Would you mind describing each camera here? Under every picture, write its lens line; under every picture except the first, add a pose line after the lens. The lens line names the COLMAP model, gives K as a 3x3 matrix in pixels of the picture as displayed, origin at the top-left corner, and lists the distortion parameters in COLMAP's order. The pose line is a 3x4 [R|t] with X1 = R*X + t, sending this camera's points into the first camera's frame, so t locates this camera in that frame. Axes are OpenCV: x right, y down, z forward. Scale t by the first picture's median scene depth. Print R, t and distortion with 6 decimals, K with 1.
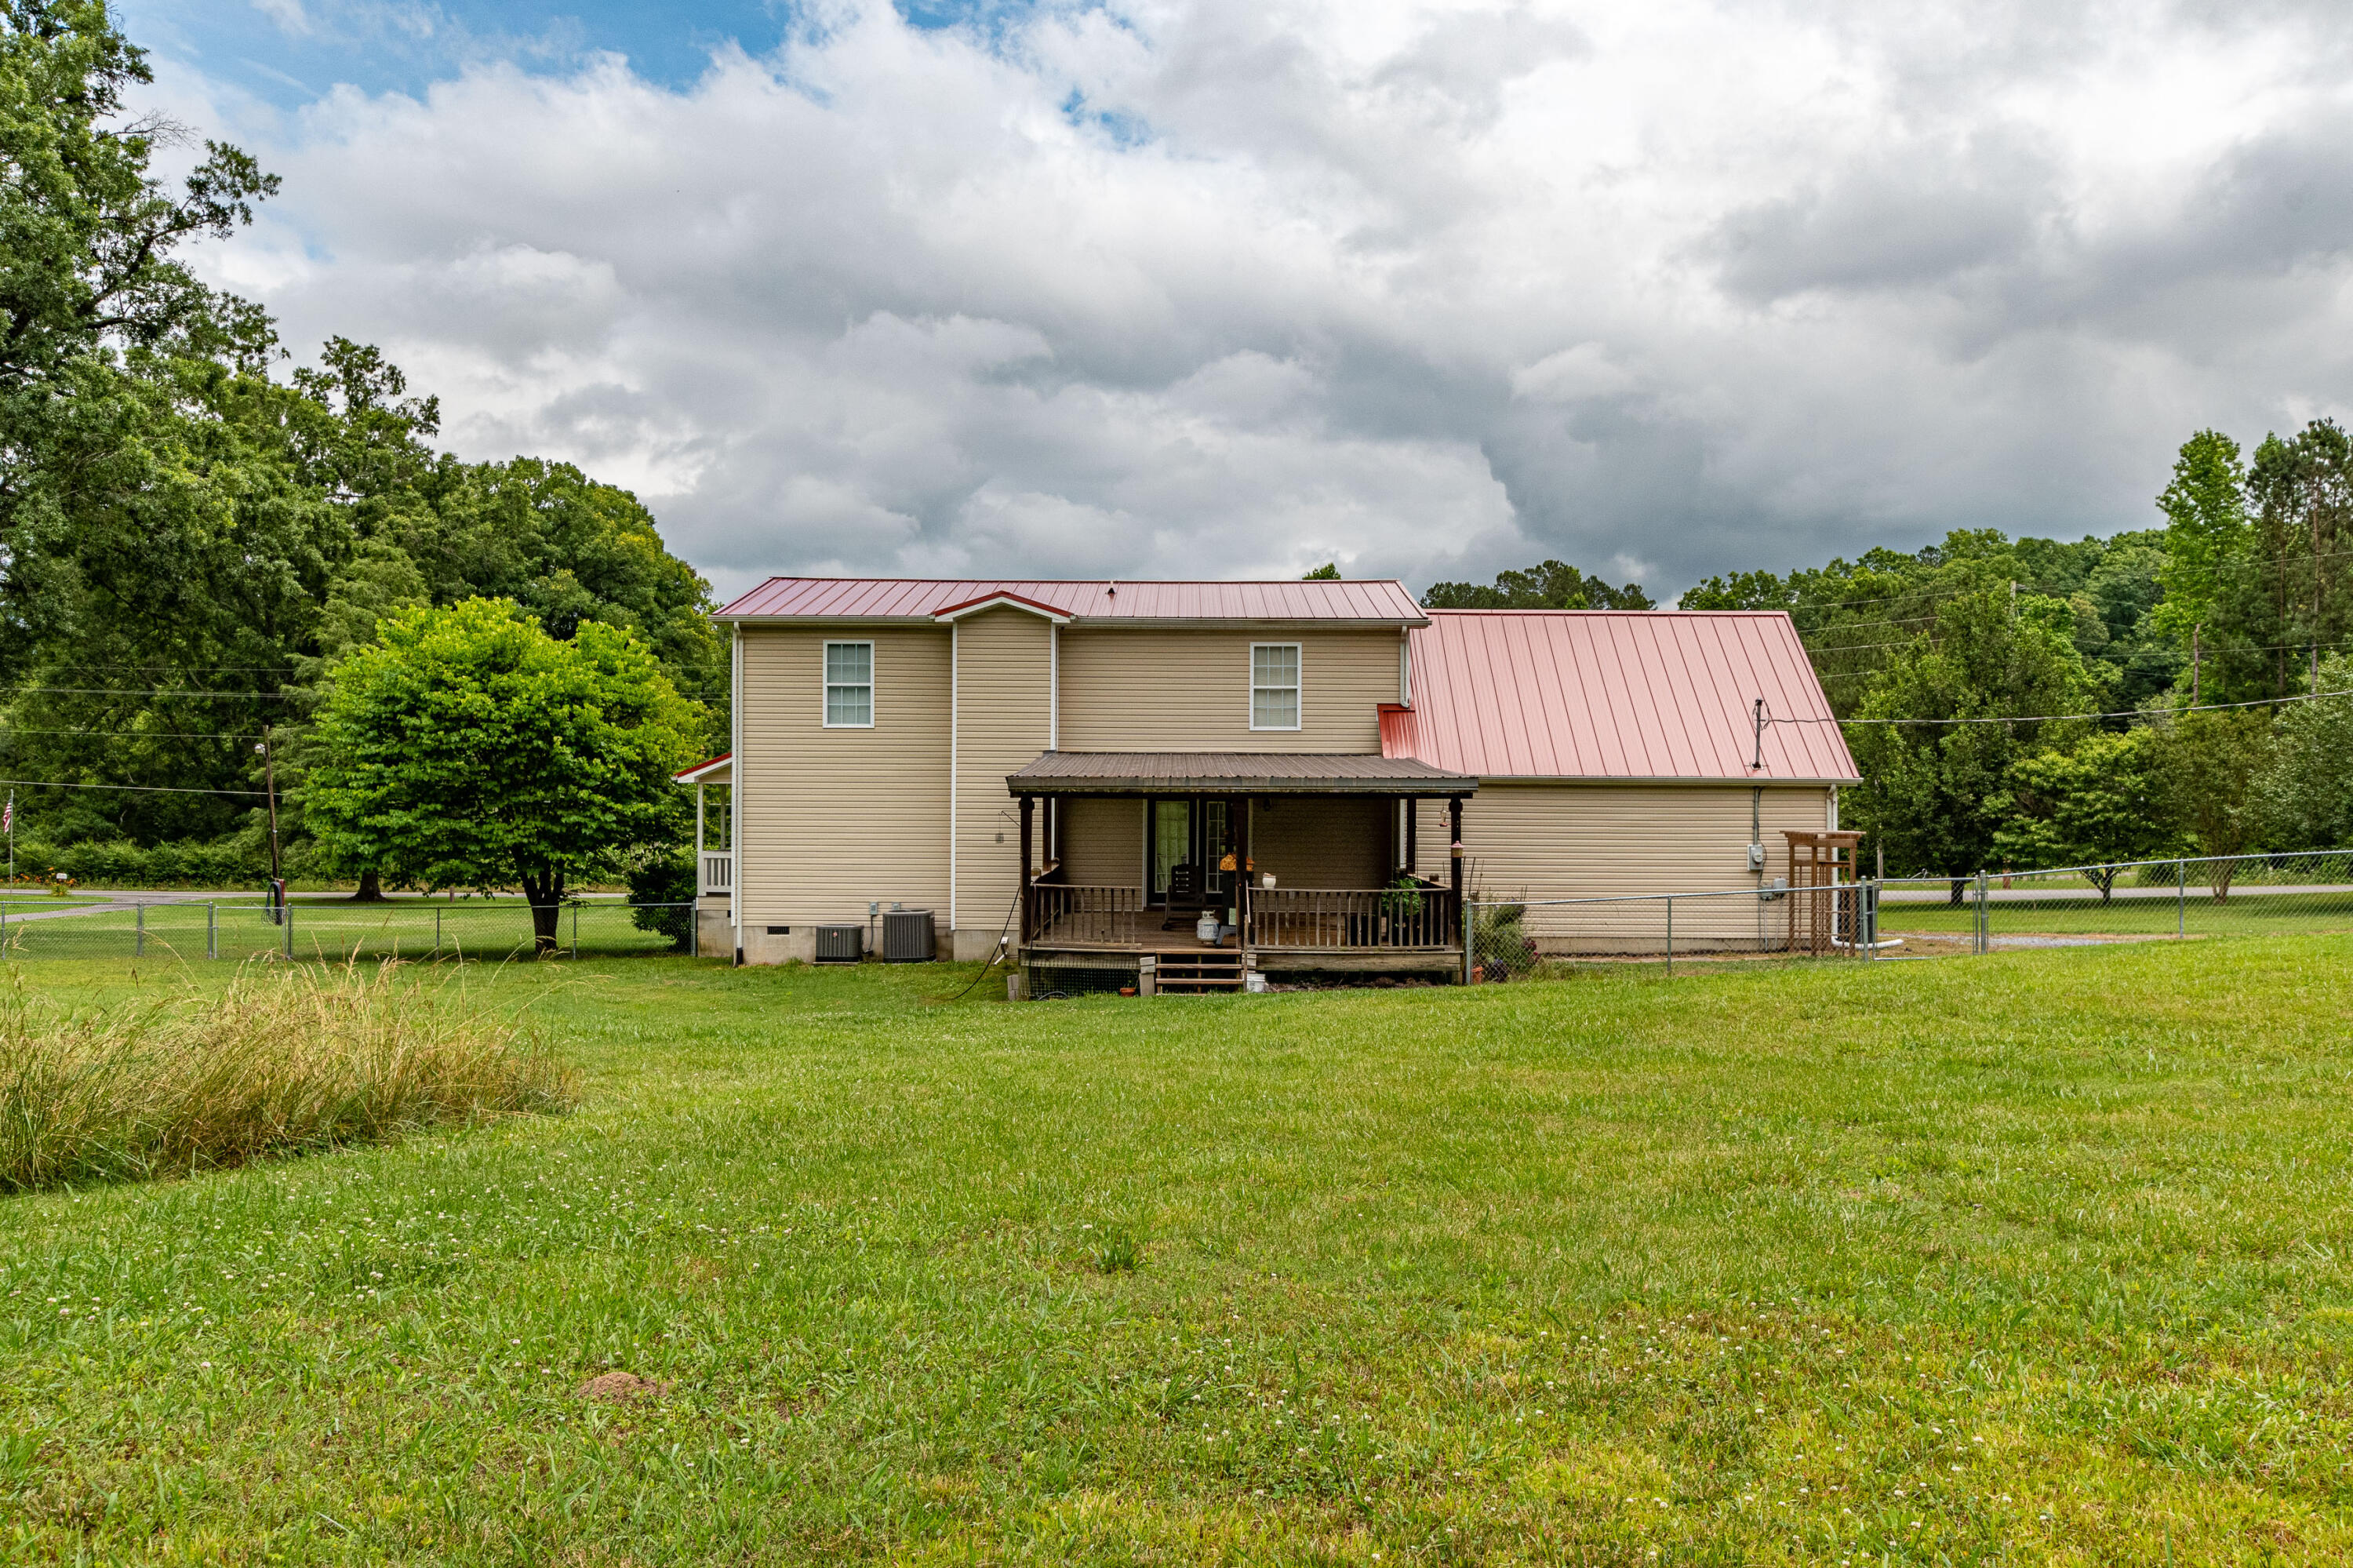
lens RADIAL K [[1830.0, 0, 1176.5], [0, 1830.0, 784.0], [0, 0, 1]] dist [0.056290, -0.096658]
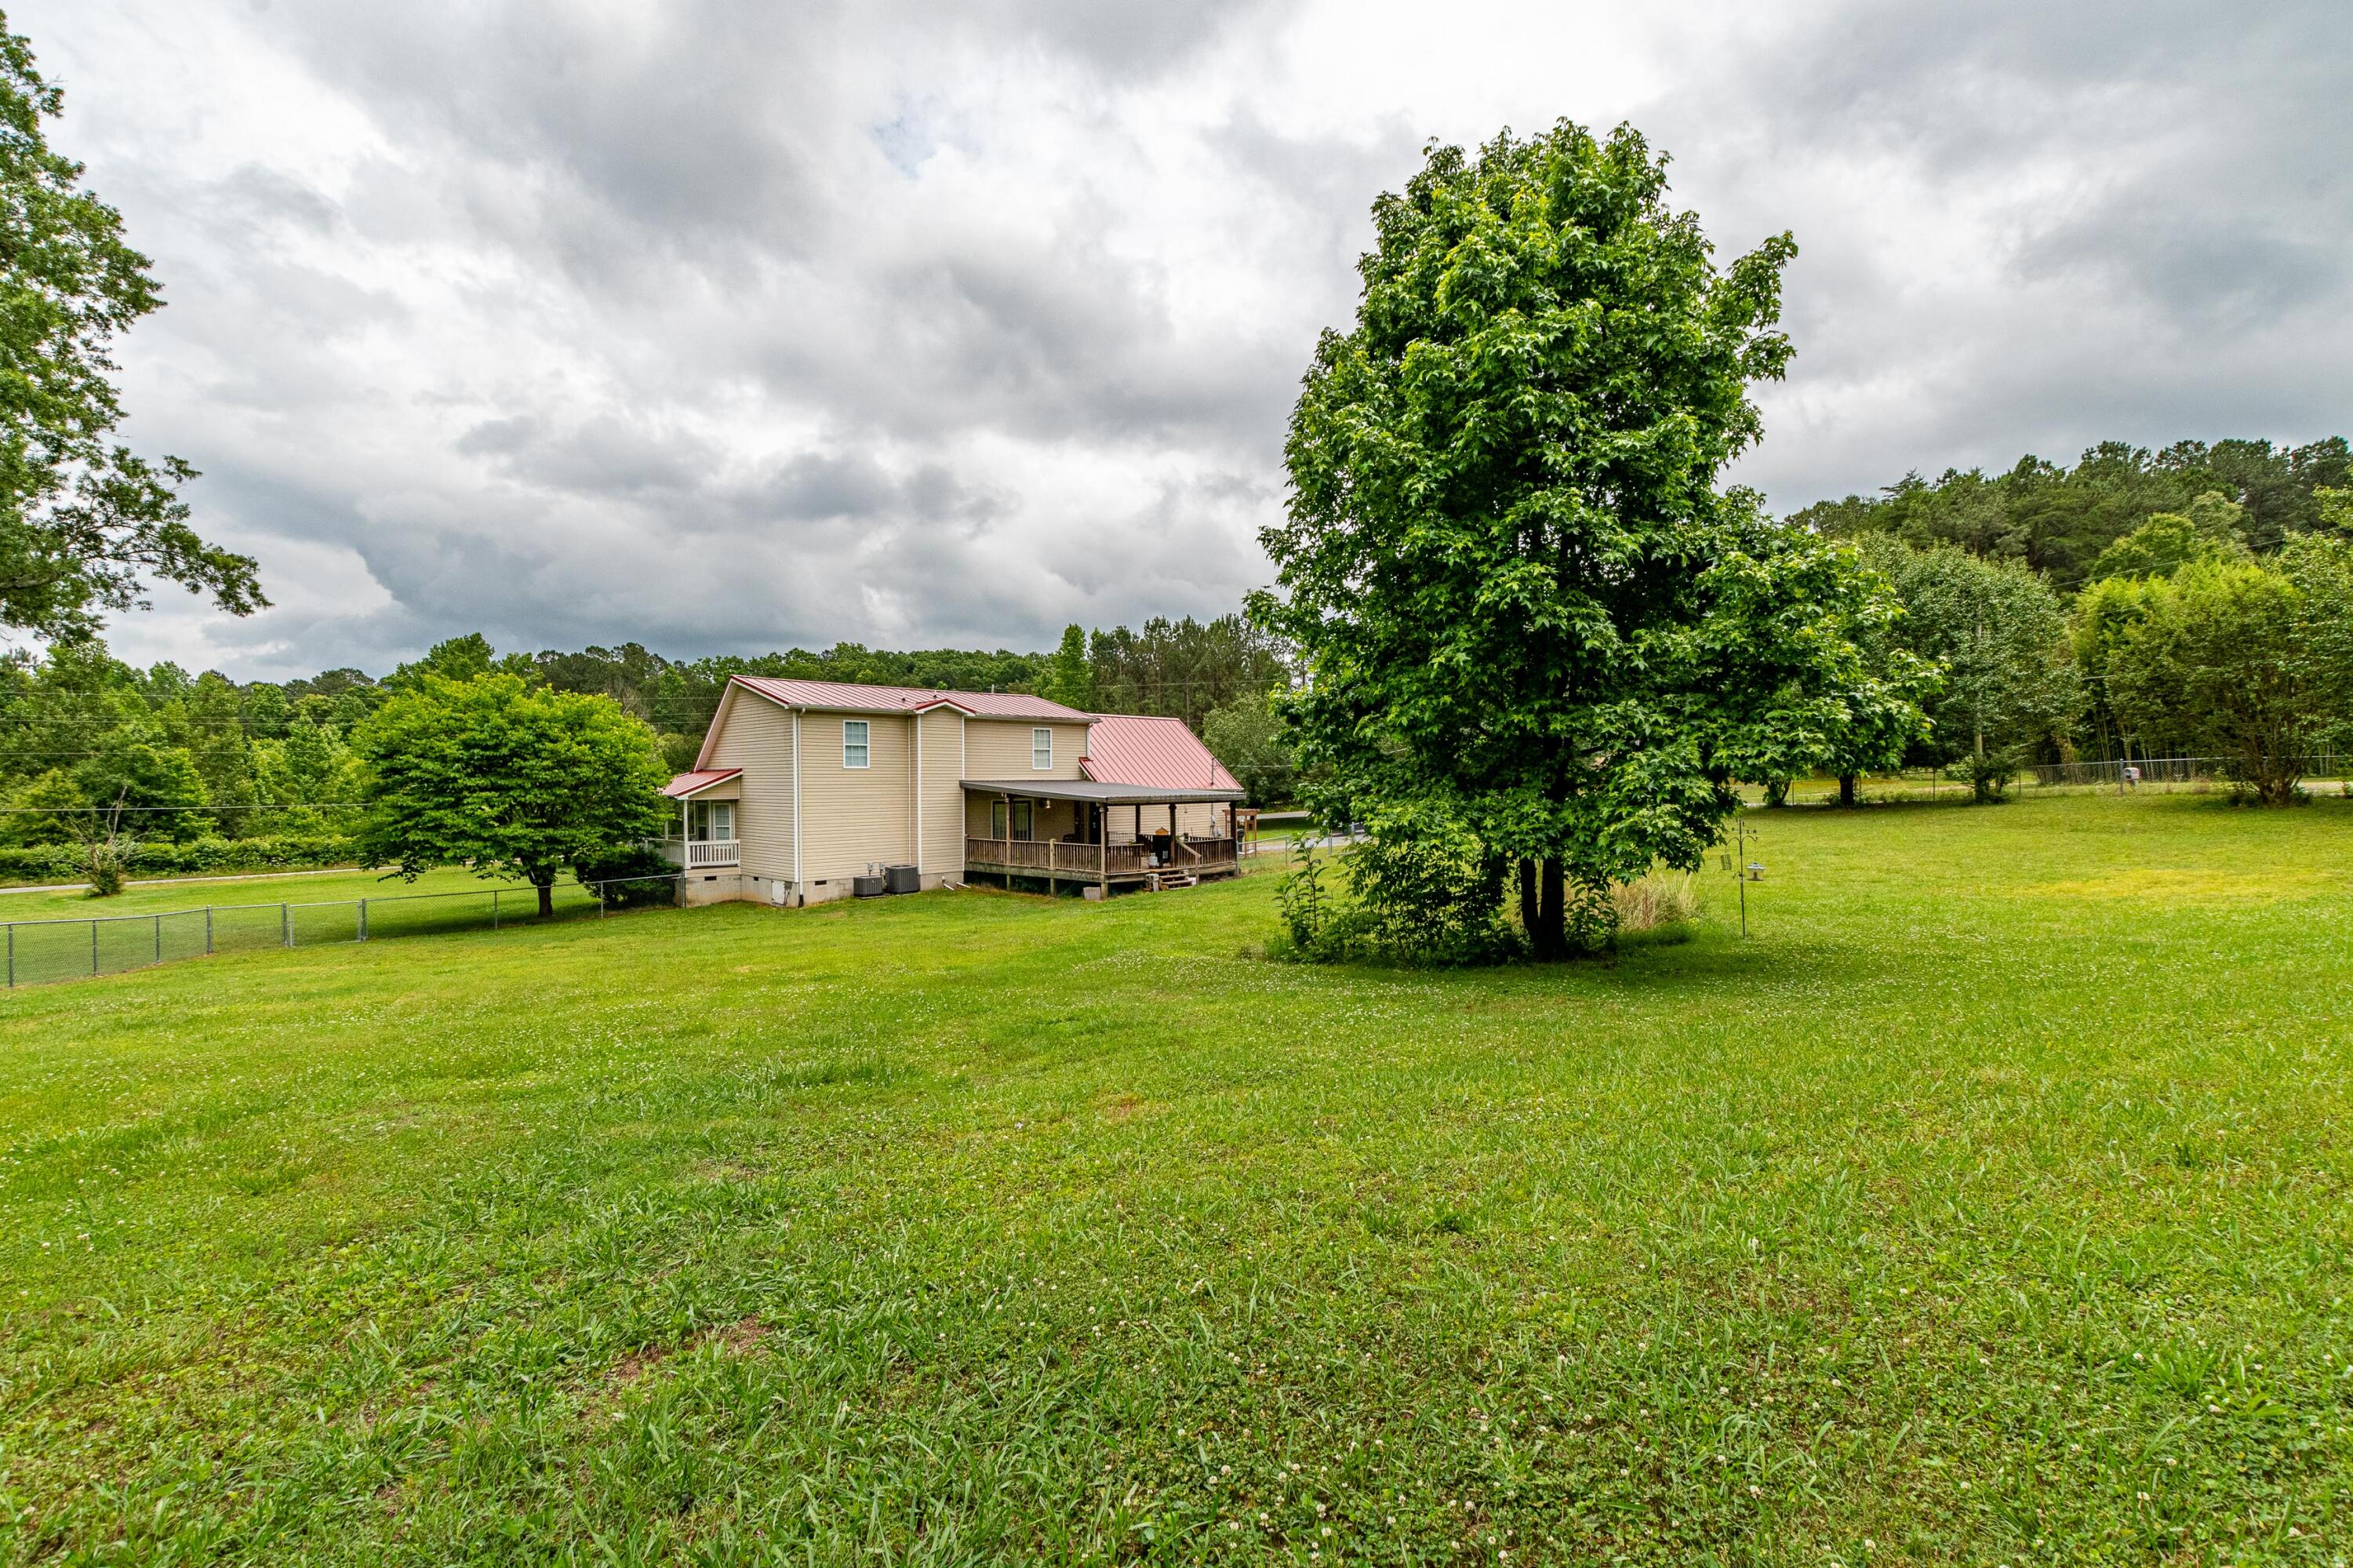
lens RADIAL K [[1045.5, 0, 1176.5], [0, 1045.5, 784.0], [0, 0, 1]] dist [0.017607, -0.000206]
pose [[0.683773, -0.009607, 0.729631, -0.634256], [0.002162, 0.999936, 0.011141, -0.023121], [-0.729691, -0.006041, 0.683750, 0.042416]]
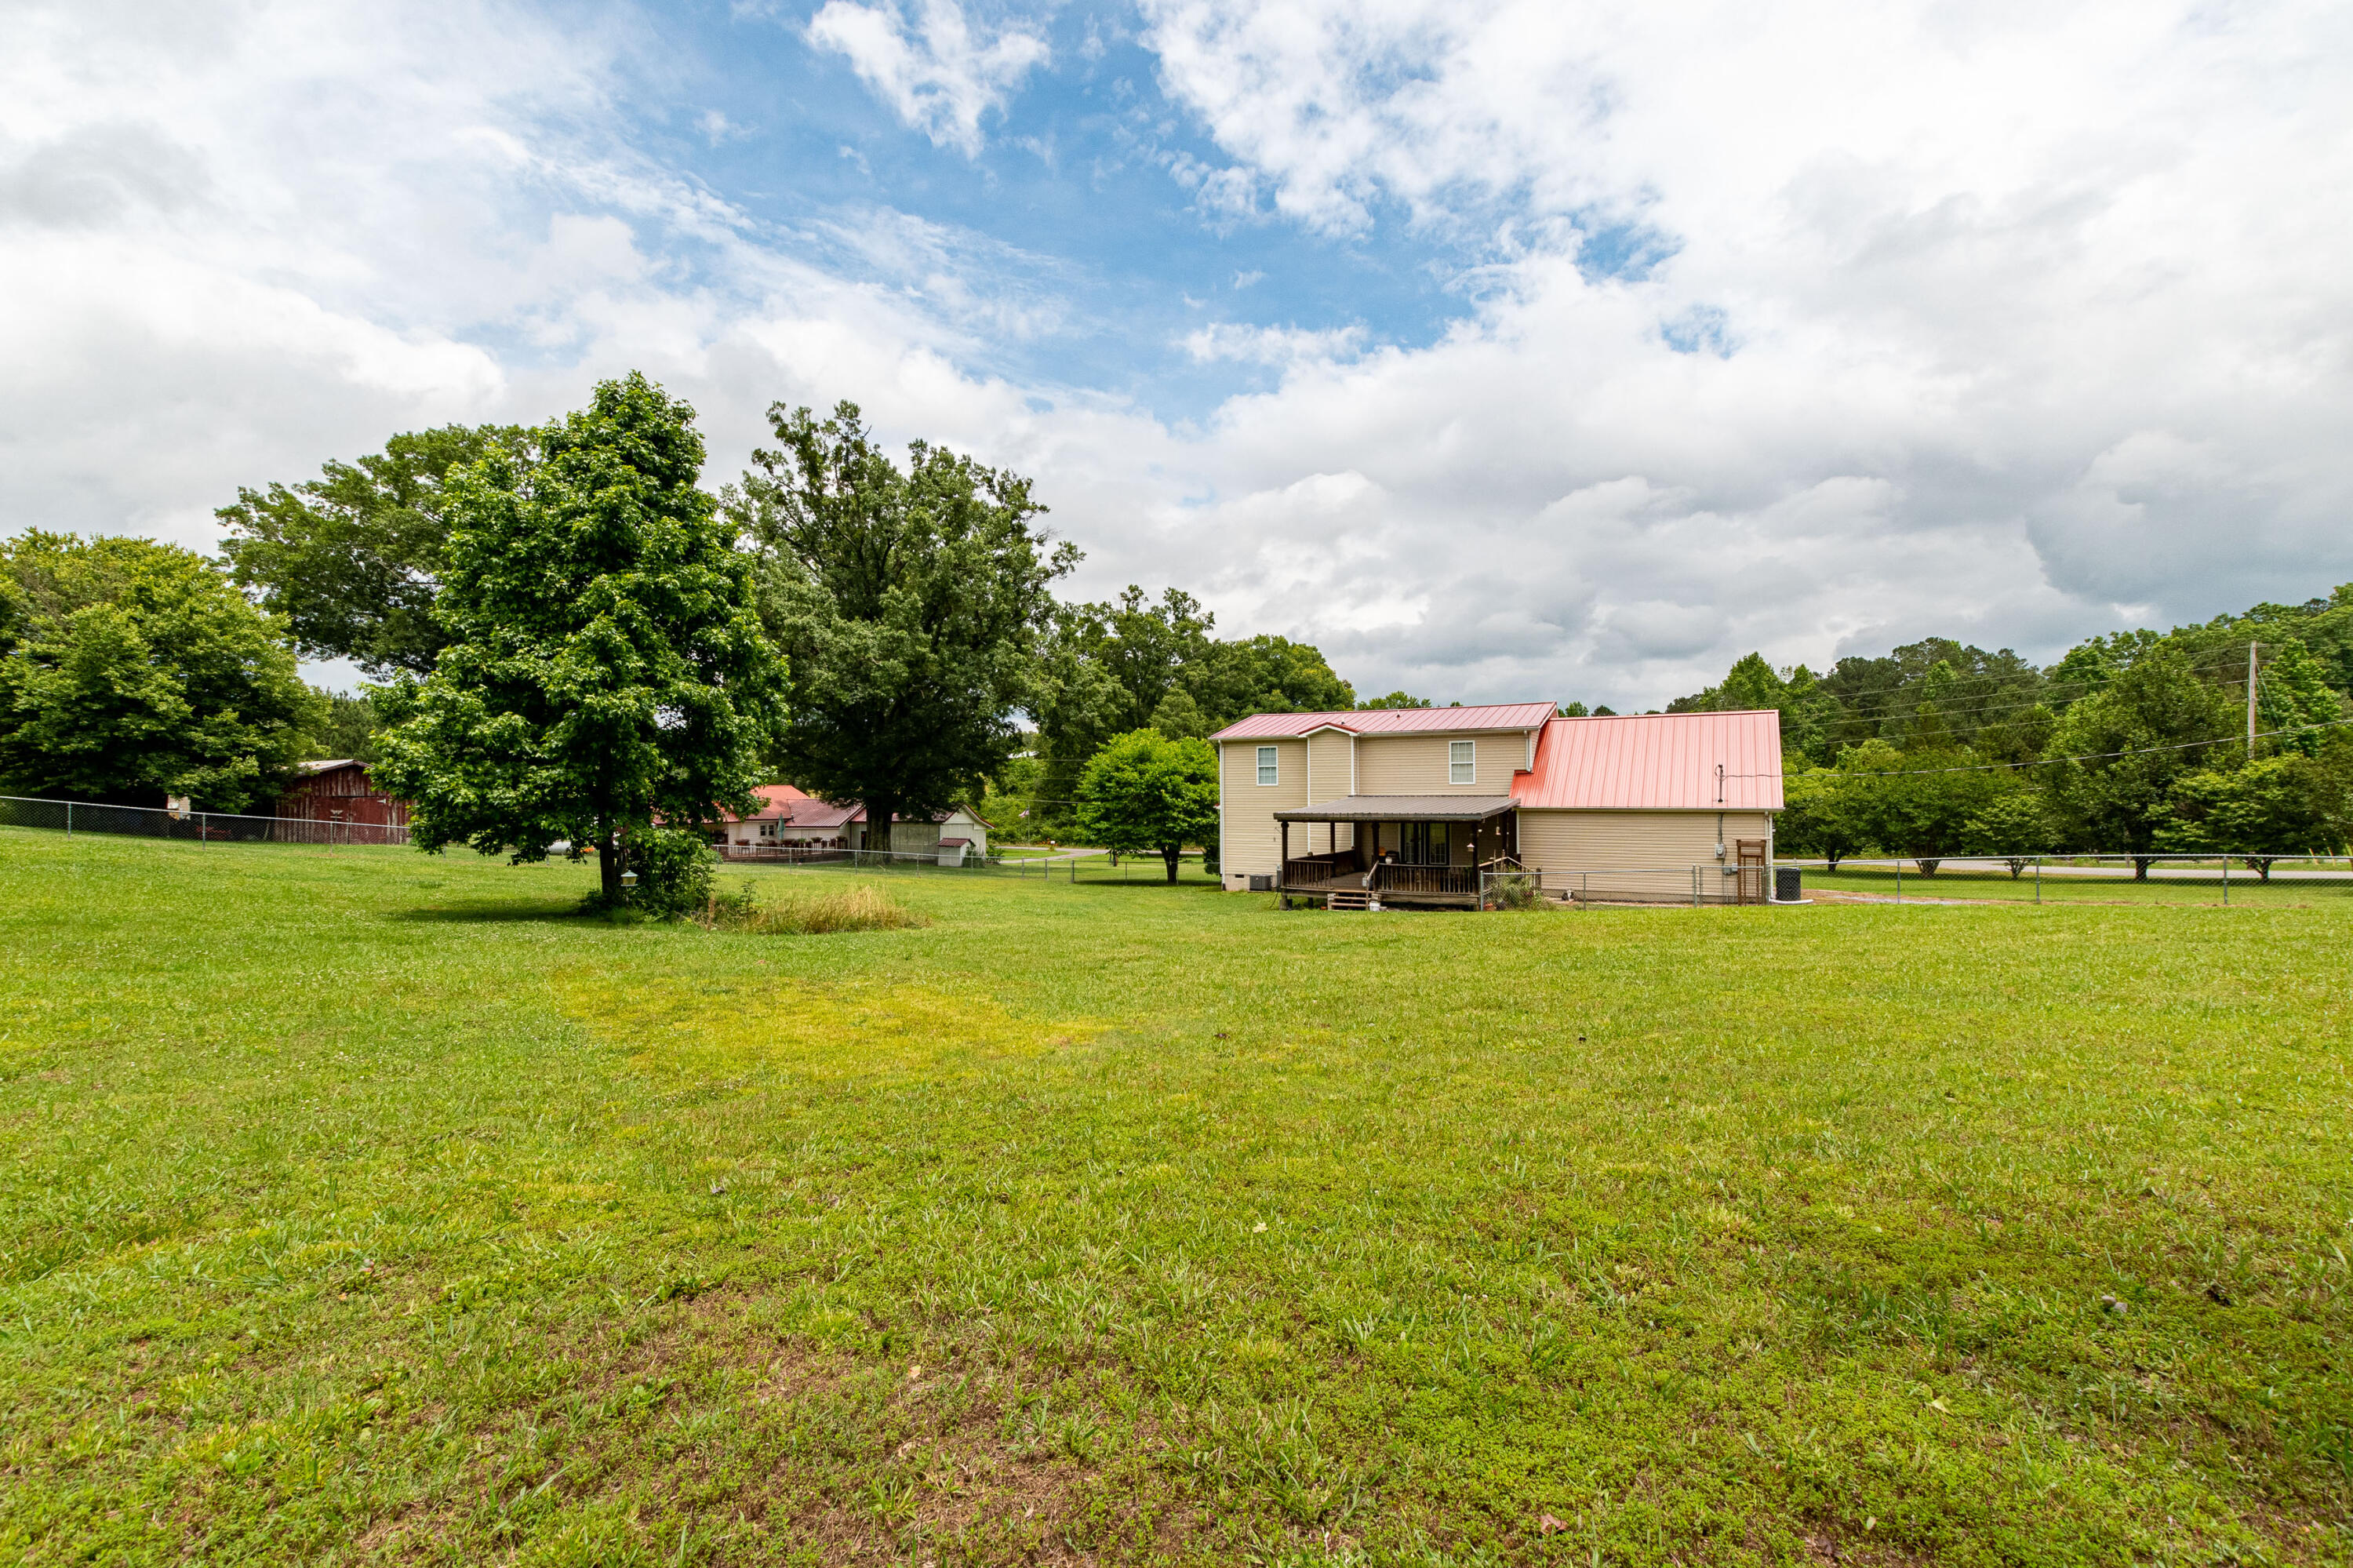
lens RADIAL K [[1045.5, 0, 1176.5], [0, 1045.5, 784.0], [0, 0, 1]] dist [0.017607, -0.000206]
pose [[0.884293, -0.013471, -0.466738, 0.279059], [0.011521, 0.999909, -0.007032, -0.022249], [0.466790, 0.000841, 0.884368, -0.152601]]
